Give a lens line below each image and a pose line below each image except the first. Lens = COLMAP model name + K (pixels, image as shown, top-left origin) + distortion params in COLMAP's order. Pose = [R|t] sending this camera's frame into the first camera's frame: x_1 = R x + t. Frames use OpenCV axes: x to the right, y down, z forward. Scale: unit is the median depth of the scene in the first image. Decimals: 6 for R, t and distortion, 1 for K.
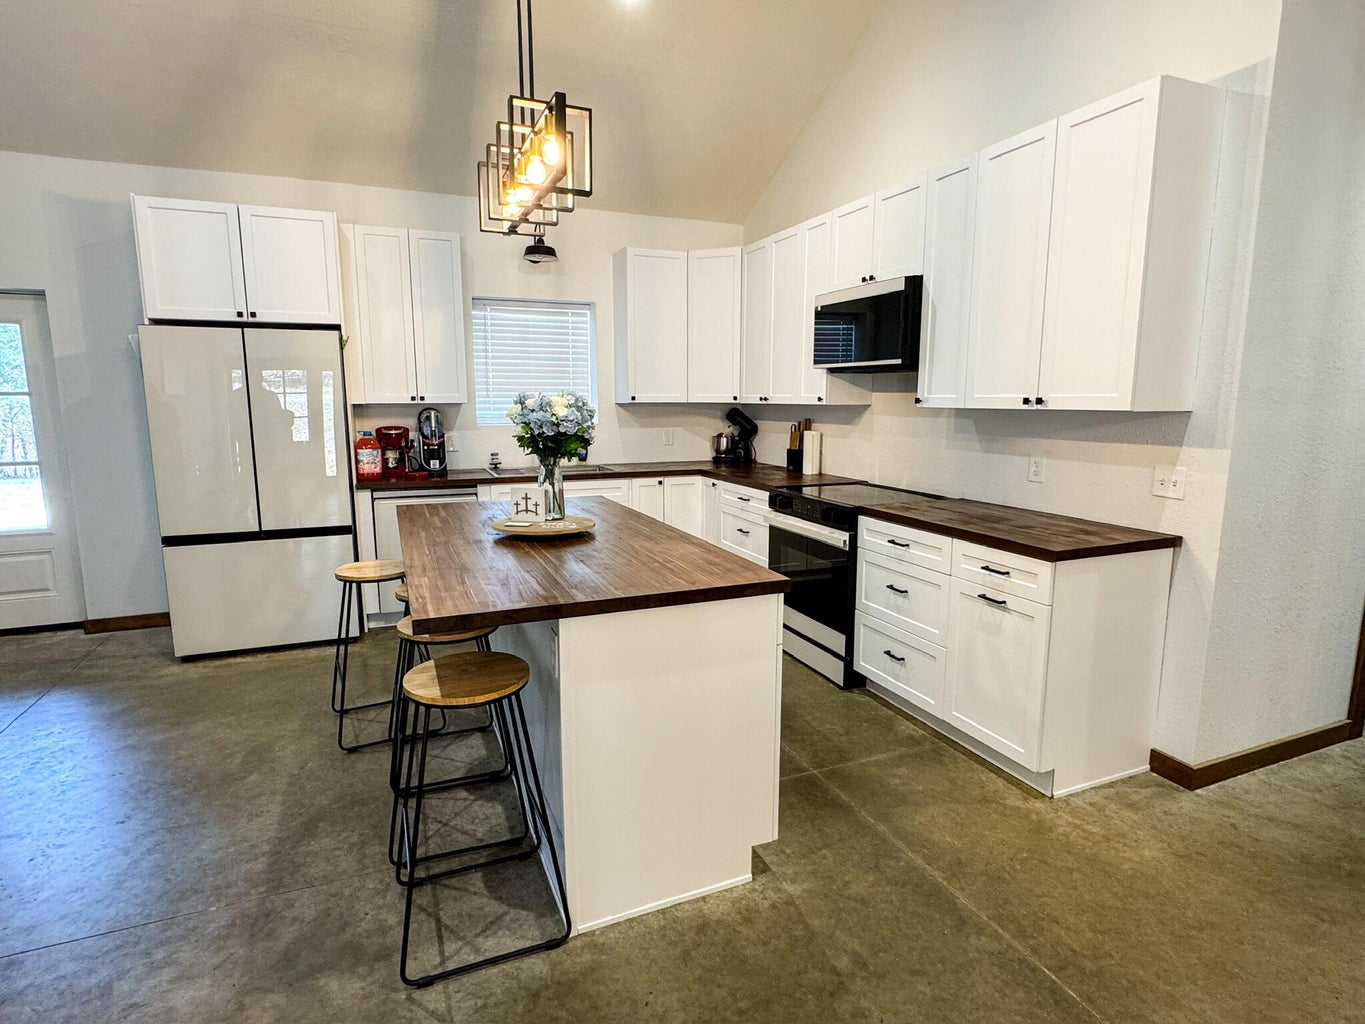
lens RADIAL K [[713.7, 0, 682.5], [0, 713.7, 512.0], [0, 0, 1]] dist [-0.006048, -0.000285]
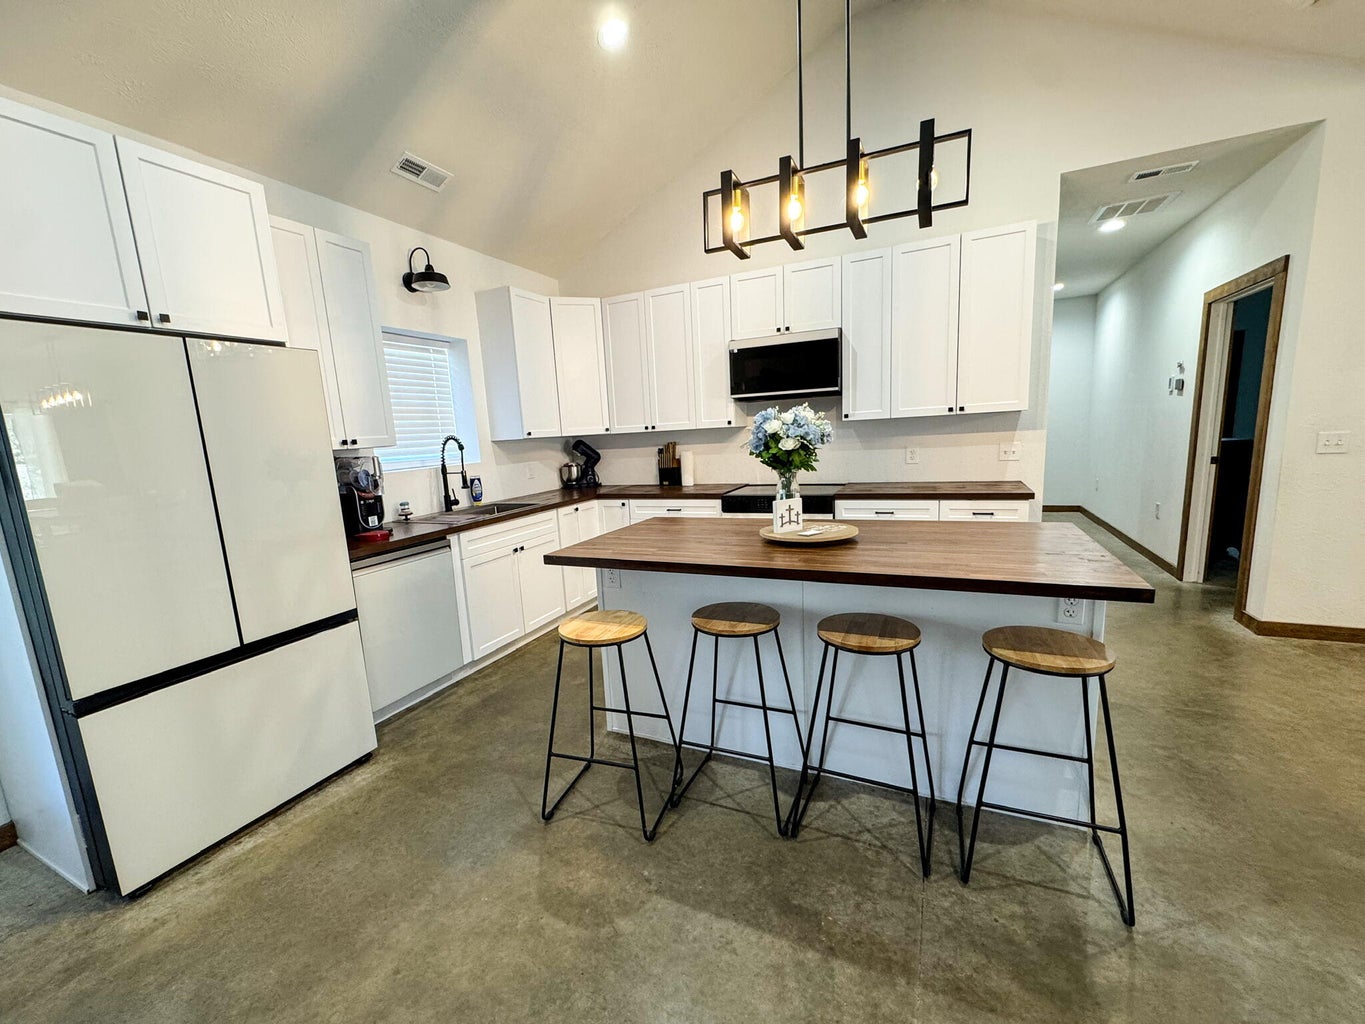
lens RADIAL K [[563.6, 0, 656.6], [0, 563.6, 528.8], [0, 0, 1]] dist [-0.001633, -0.000301]
pose [[0.749852, -0.156063, 0.642936, -0.622095], [0.161782, 0.985532, 0.050538, -0.044993], [-0.641521, 0.066119, 0.764251, 0.341920]]
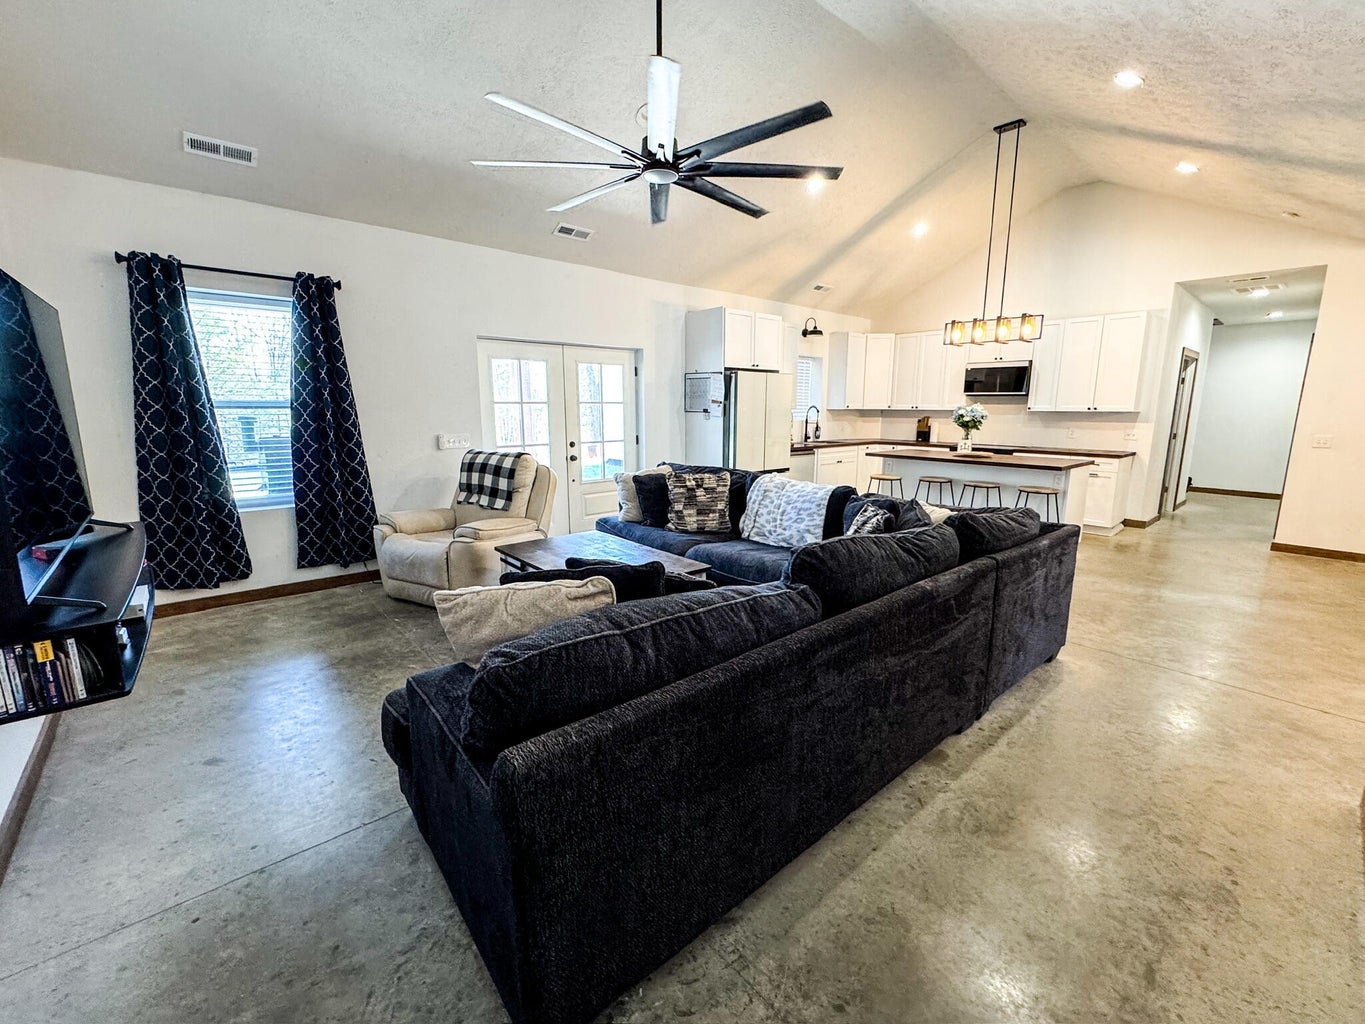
lens RADIAL K [[571.7, 0, 682.5], [0, 571.7, 512.0], [0, 0, 1]] dist [-0.002706, -0.000194]
pose [[0.950093, -0.054152, 0.307232, -1.340483], [0.046259, 0.998387, 0.032919, 0.083459], [-0.308519, -0.017064, 0.951065, -0.528598]]
